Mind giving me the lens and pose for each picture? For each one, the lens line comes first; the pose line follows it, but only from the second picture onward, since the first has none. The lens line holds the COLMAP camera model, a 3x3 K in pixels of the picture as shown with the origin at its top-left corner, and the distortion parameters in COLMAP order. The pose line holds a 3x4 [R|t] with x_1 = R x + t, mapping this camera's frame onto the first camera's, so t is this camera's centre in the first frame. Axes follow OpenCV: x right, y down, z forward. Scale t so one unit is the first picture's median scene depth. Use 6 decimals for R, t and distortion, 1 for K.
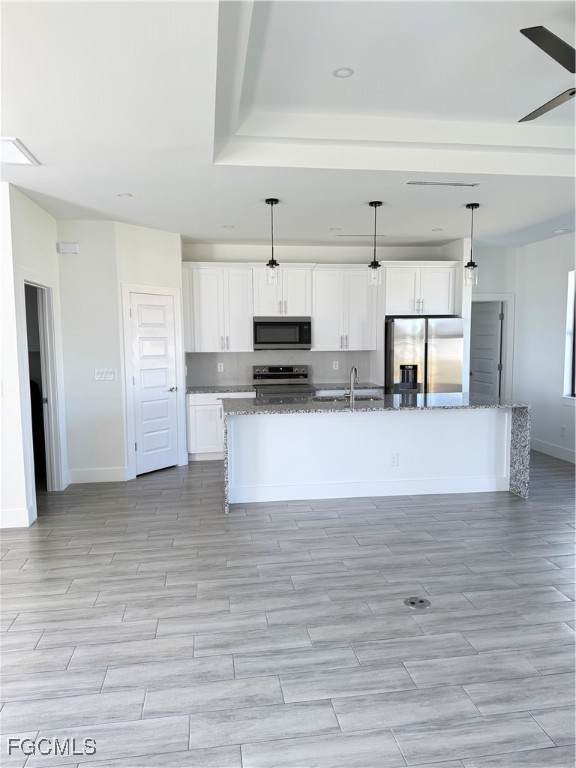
lens RADIAL K [[536.0, 0, 286.9], [0, 536.0, 388.8], [0, 0, 1]] dist [0.018974, -0.013055]
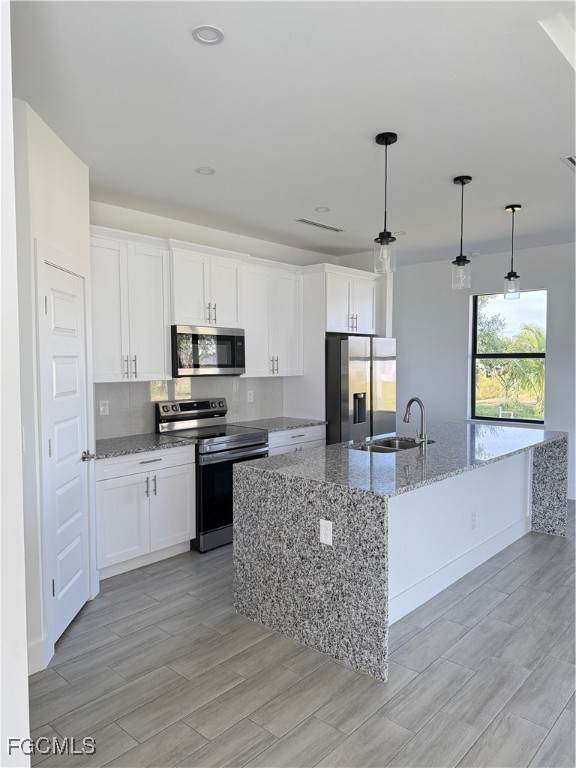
lens RADIAL K [[536.0, 0, 288.0], [0, 536.0, 383.8], [0, 0, 1]] dist [0.018974, -0.013055]
pose [[0.777679, -0.019831, 0.628349, -0.538330], [0.056393, 0.997673, -0.038307, -0.050116], [-0.626128, 0.065225, 0.776988, 0.639421]]
